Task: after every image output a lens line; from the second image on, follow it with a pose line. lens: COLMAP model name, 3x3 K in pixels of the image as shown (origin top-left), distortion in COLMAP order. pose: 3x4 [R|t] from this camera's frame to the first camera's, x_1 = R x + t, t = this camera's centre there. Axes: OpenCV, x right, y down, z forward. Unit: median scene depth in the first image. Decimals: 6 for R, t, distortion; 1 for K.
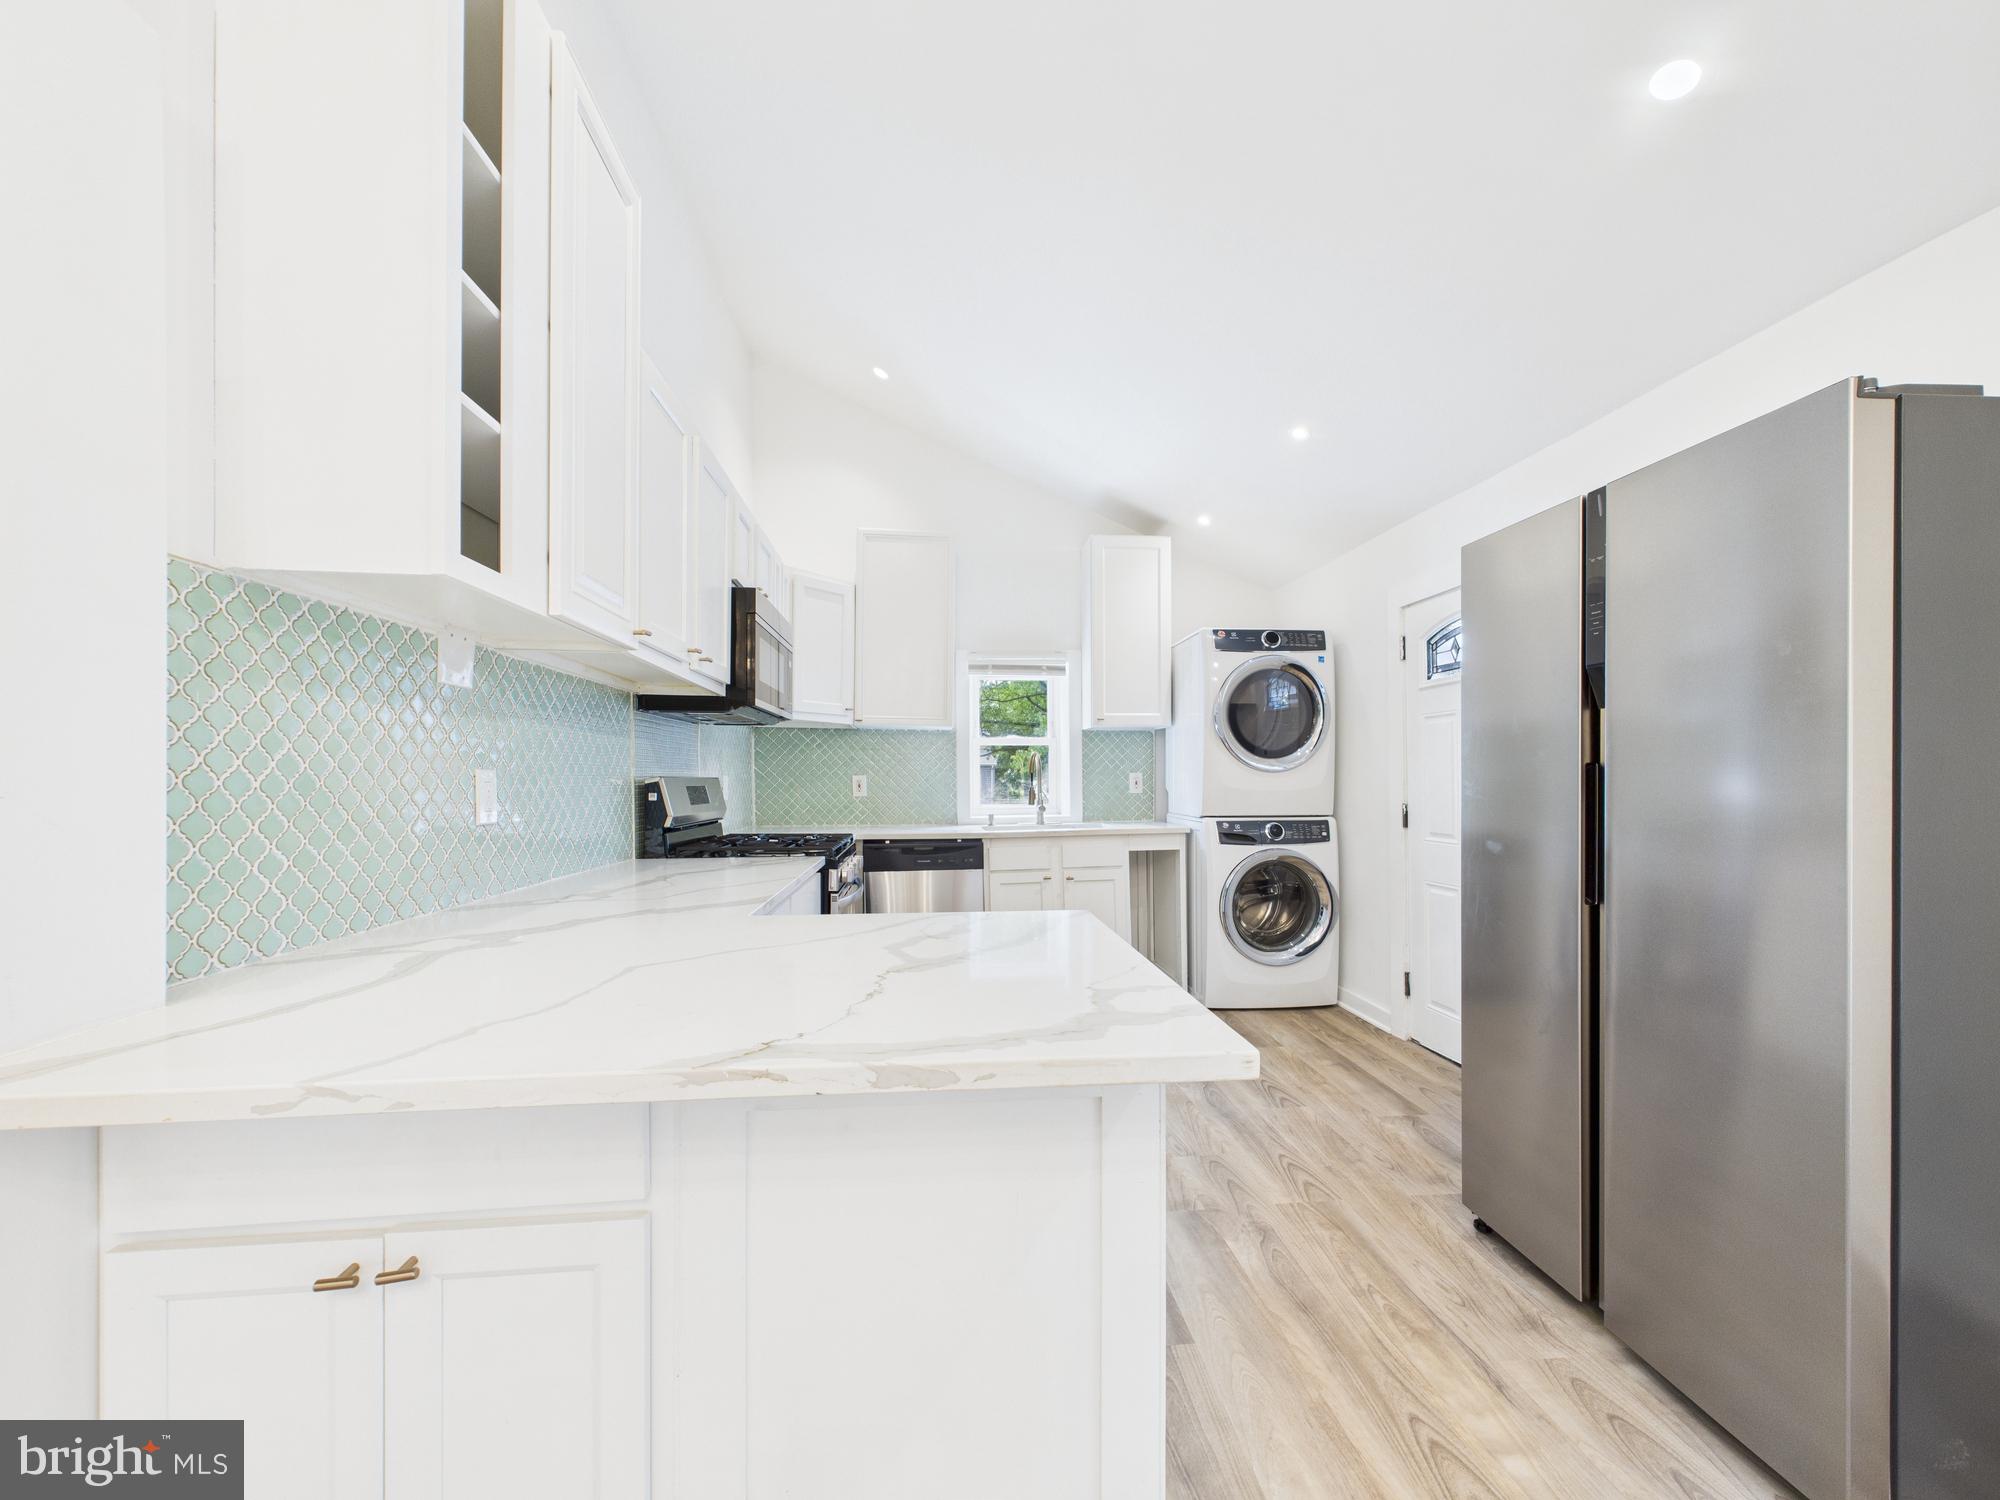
lens RADIAL K [[802.7, 0, 1001.2], [0, 802.7, 778.1], [0, 0, 1]] dist [0.002046, -0.000178]
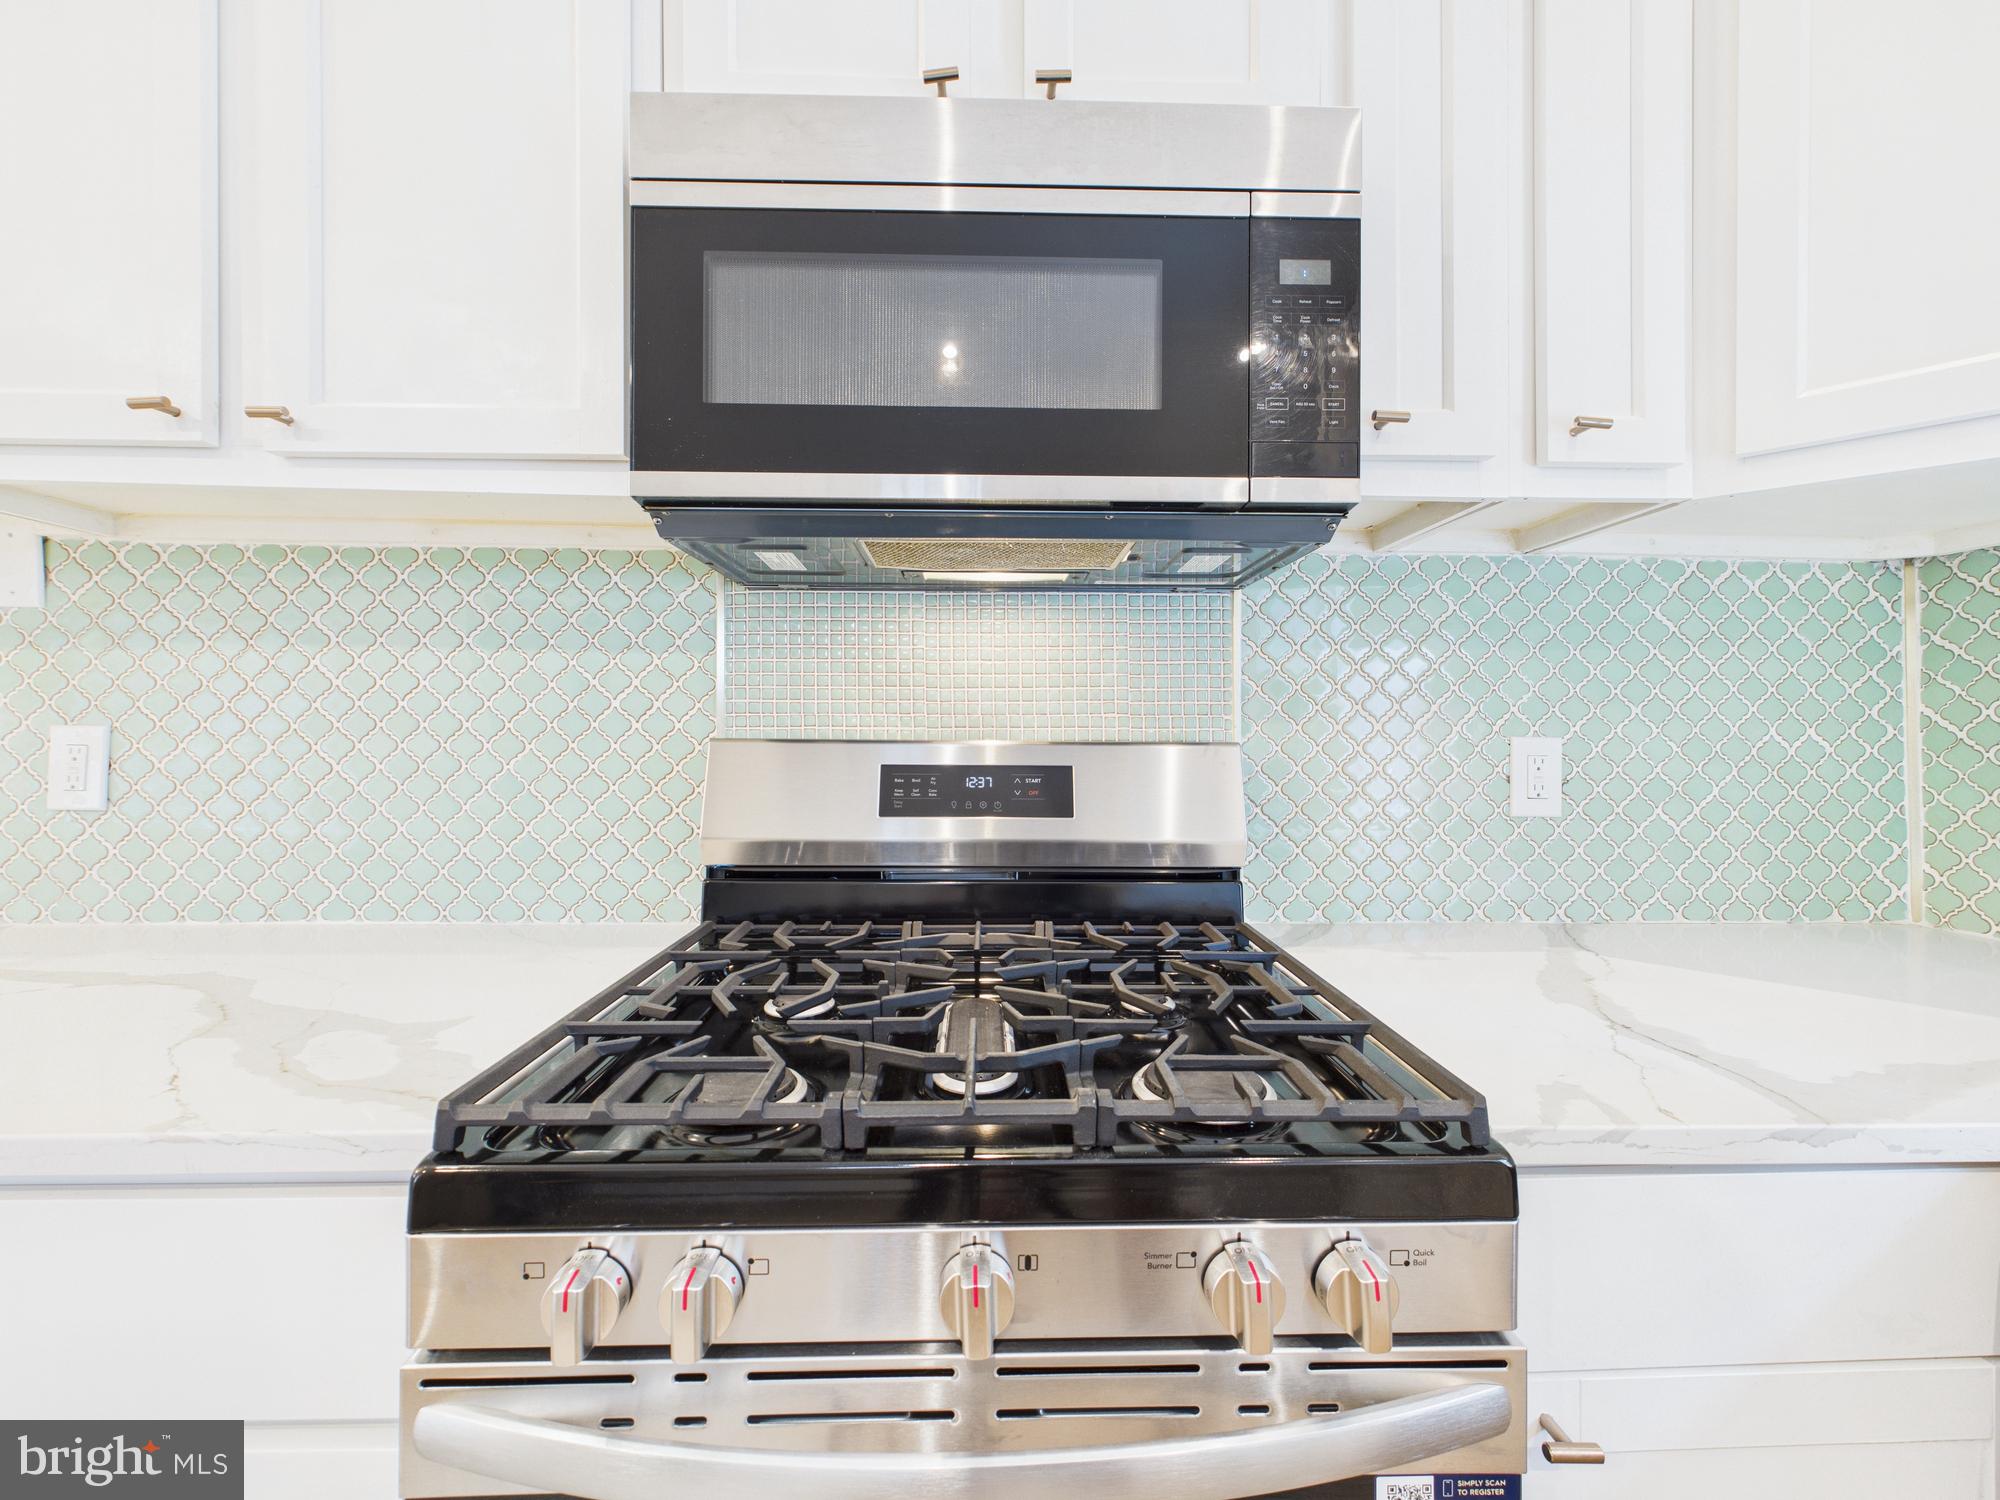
lens RADIAL K [[802.7, 0, 1005.1], [0, 802.7, 730.7], [0, 0, 1]] dist [0.002046, -0.000178]
pose [[-0.061694, -0.006927, -0.998071, -0.017087], [-0.004520, 0.999968, -0.006660, -0.002637], [0.998085, 0.004100, -0.061723, 0.809911]]
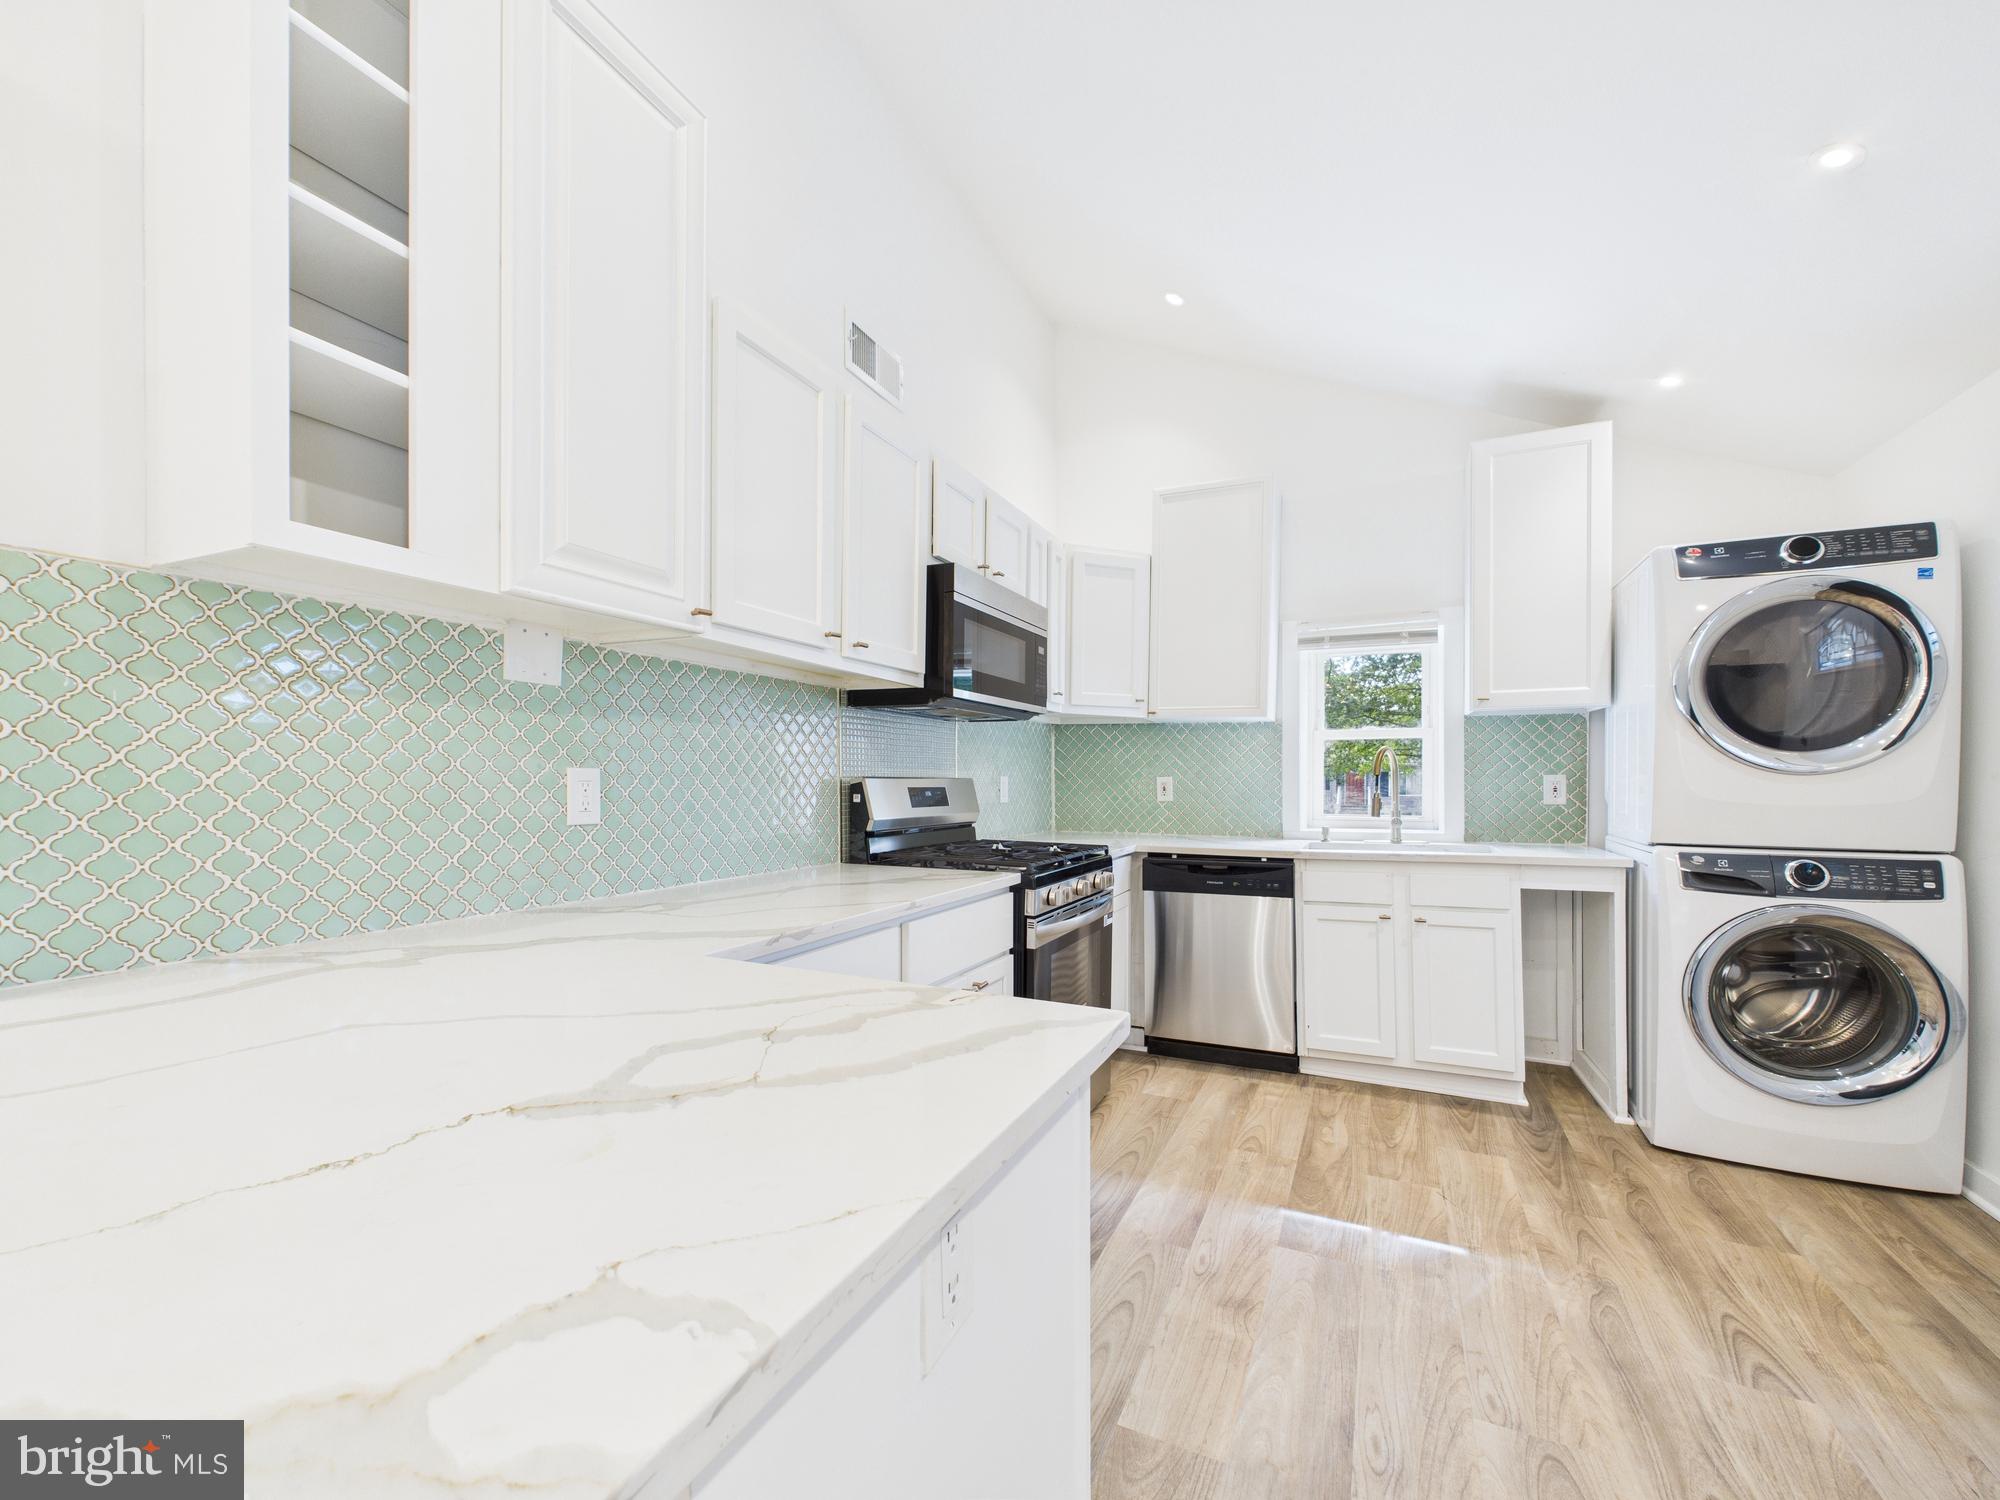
lens RADIAL K [[802.7, 0, 1001.0], [0, 802.7, 781.2], [0, 0, 1]] dist [0.002046, -0.000178]
pose [[0.860575, 0.007596, -0.509268, 0.131173], [-0.006648, 0.999971, 0.003681, -0.000847], [0.509281, 0.000218, 0.860600, 0.189704]]
